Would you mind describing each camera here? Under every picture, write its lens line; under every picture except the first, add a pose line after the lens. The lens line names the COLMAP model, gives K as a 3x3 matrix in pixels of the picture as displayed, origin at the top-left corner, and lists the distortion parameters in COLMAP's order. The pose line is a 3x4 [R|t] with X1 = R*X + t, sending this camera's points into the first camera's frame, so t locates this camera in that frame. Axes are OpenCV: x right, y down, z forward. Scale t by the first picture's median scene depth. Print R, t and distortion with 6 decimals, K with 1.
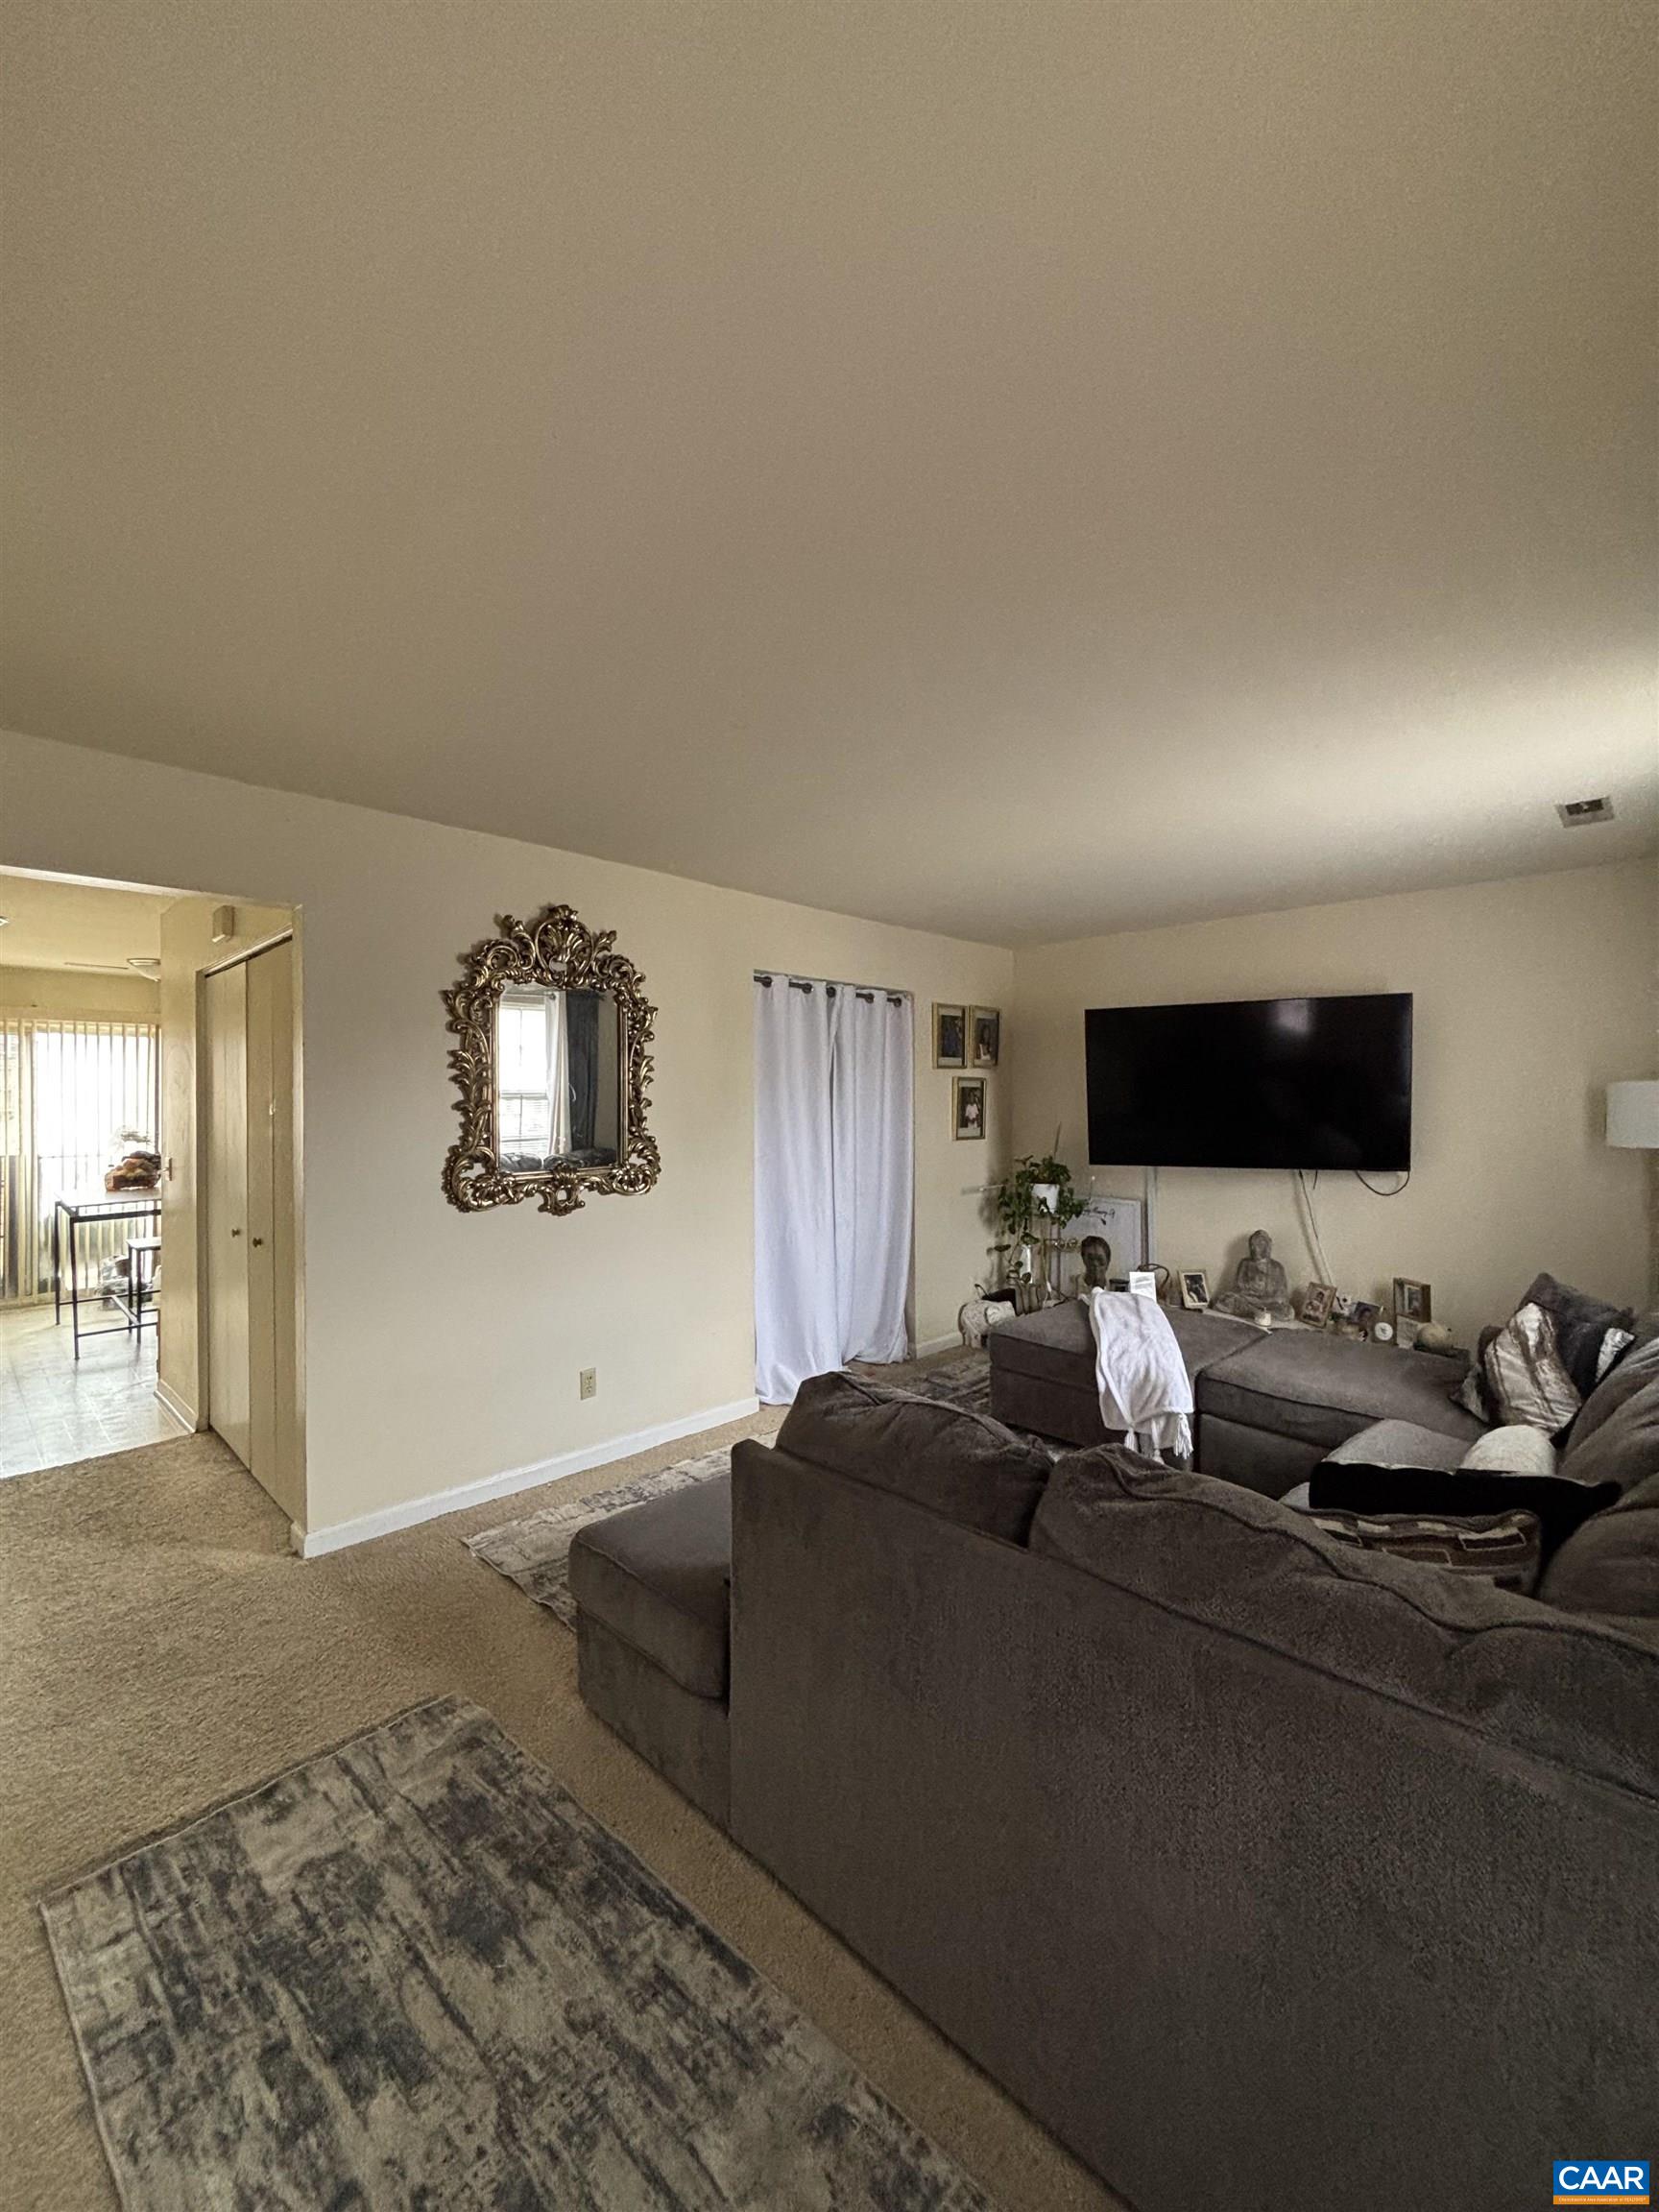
lens RADIAL K [[887.3, 0, 834.9], [0, 887.3, 1104.3], [0, 0, 1]] dist [0.003595, -0.004708]
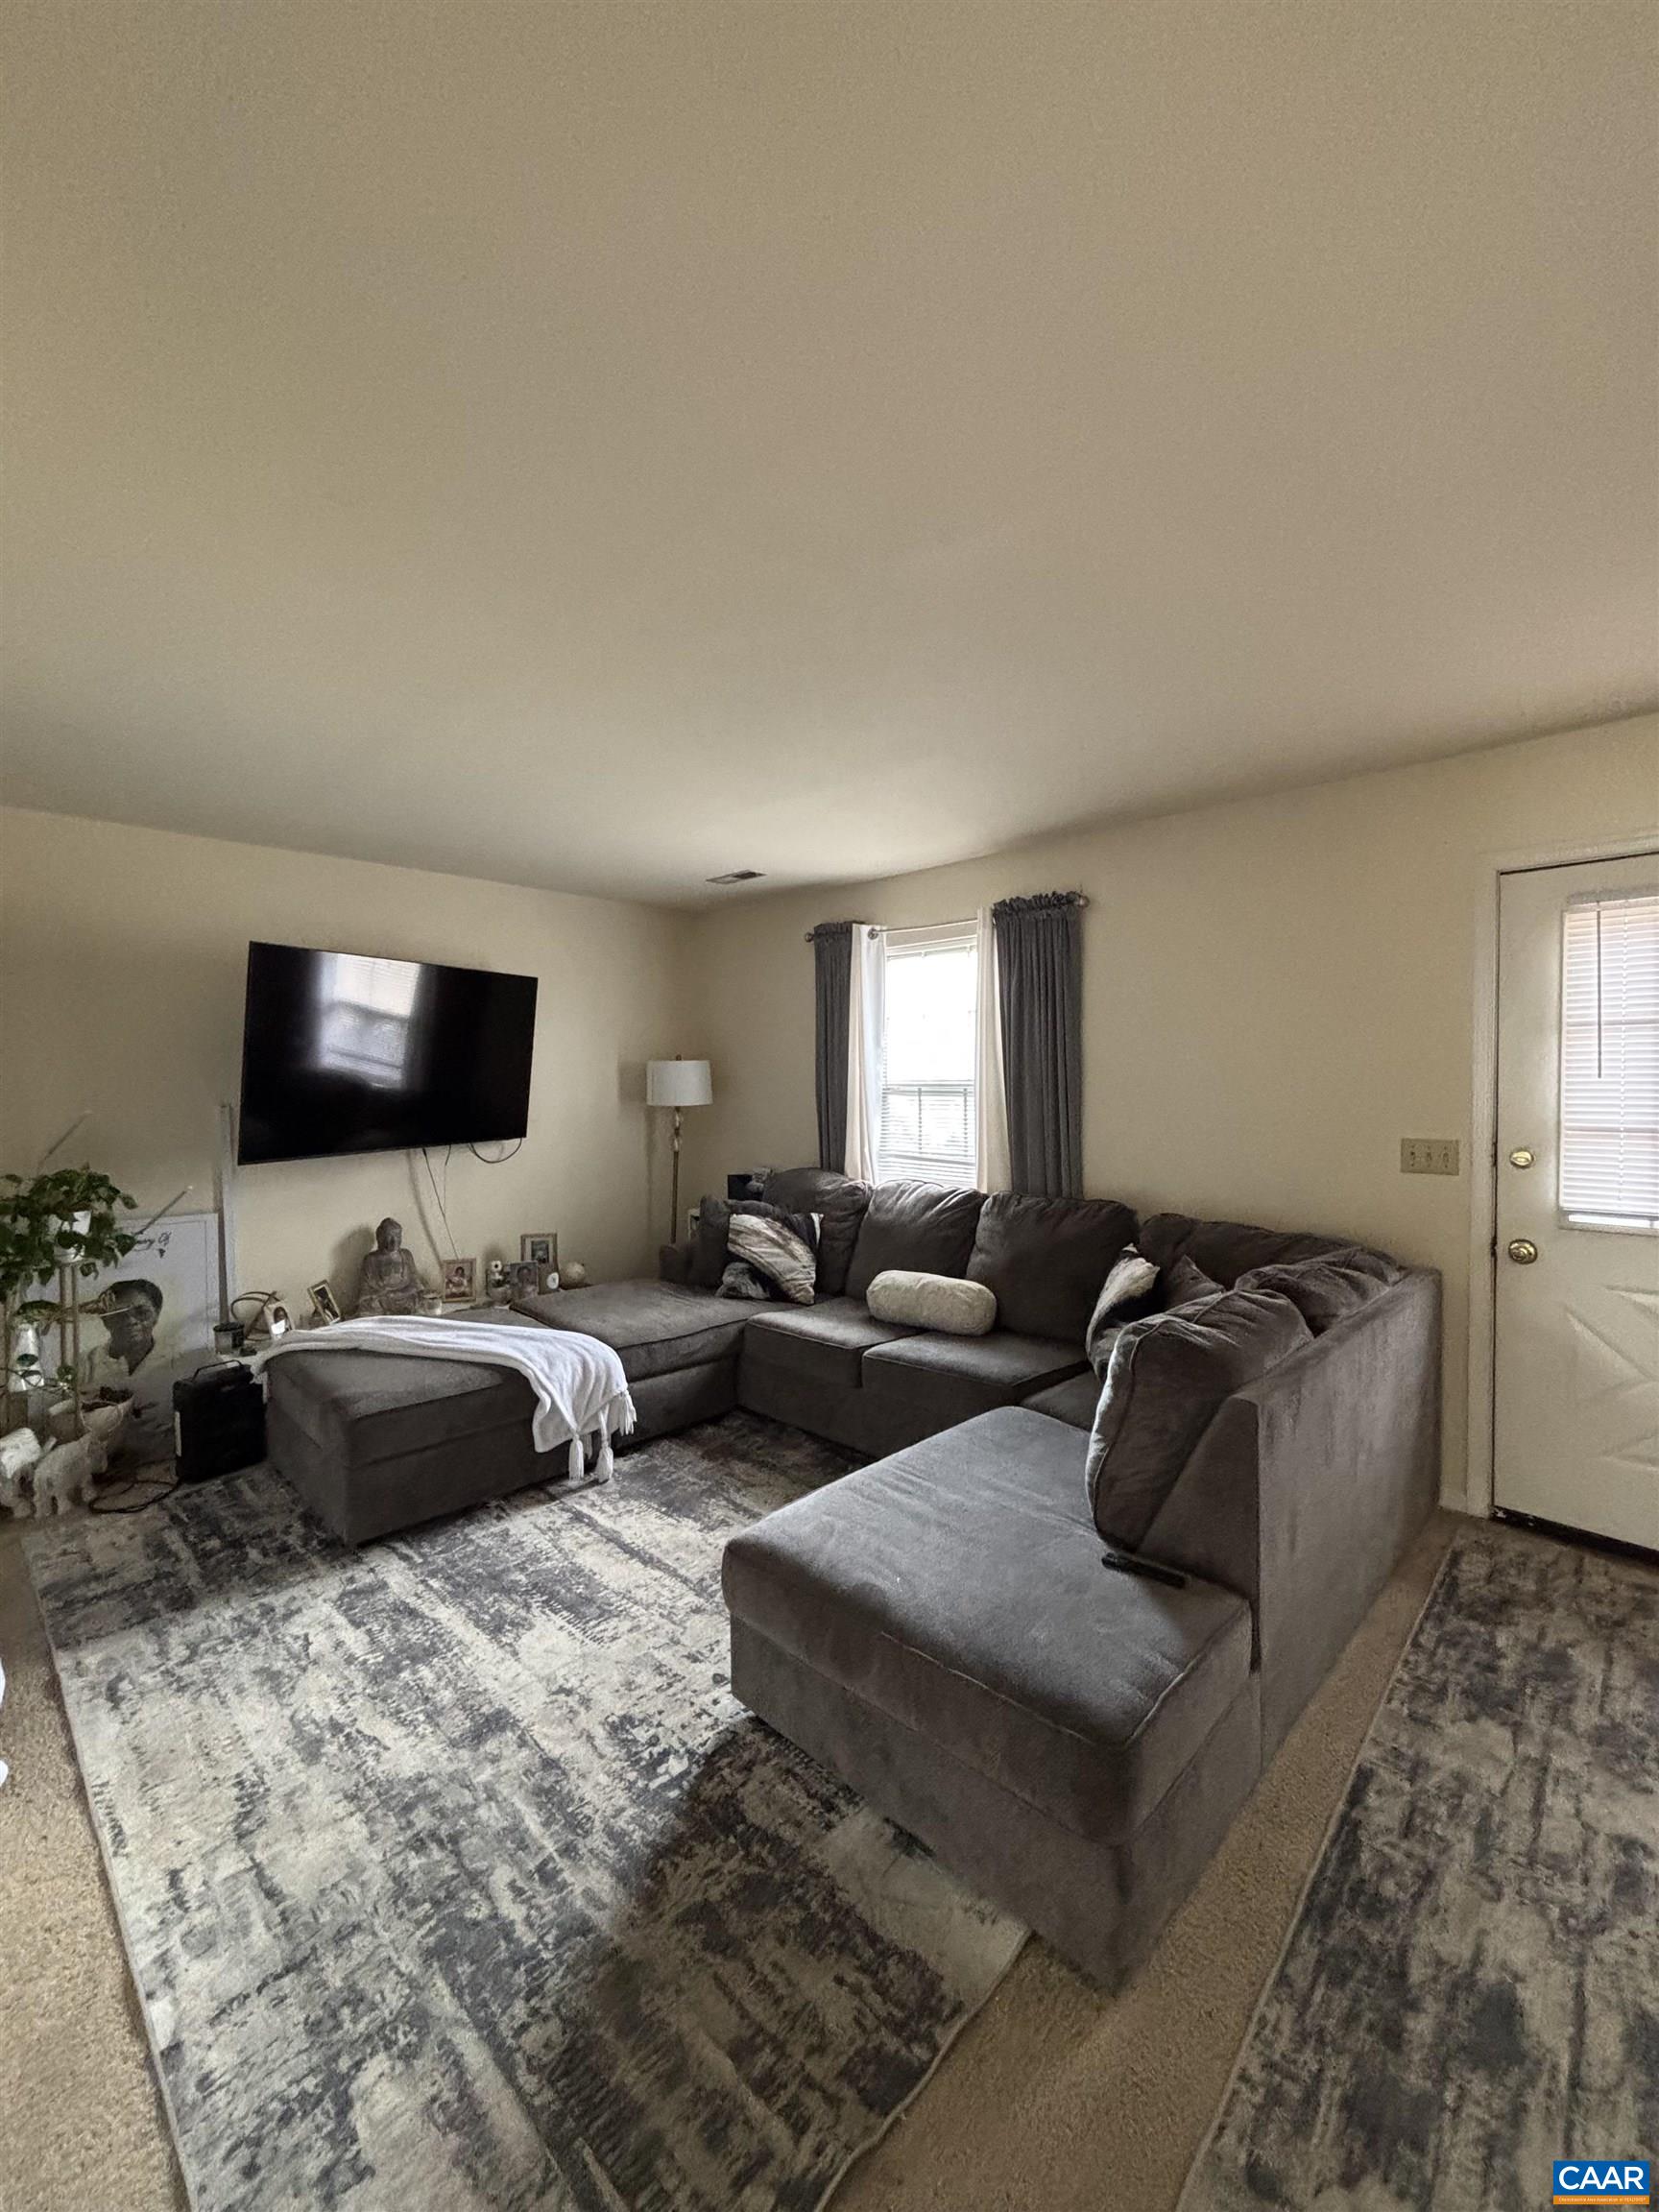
lens RADIAL K [[887.3, 0, 834.9], [0, 887.3, 1104.3], [0, 0, 1]] dist [0.003595, -0.004708]
pose [[-0.004868, -0.026304, 0.999642, -0.621710], [0.008295, 0.999619, 0.026343, 0.011120], [-0.999954, 0.008420, -0.004648, 0.829761]]
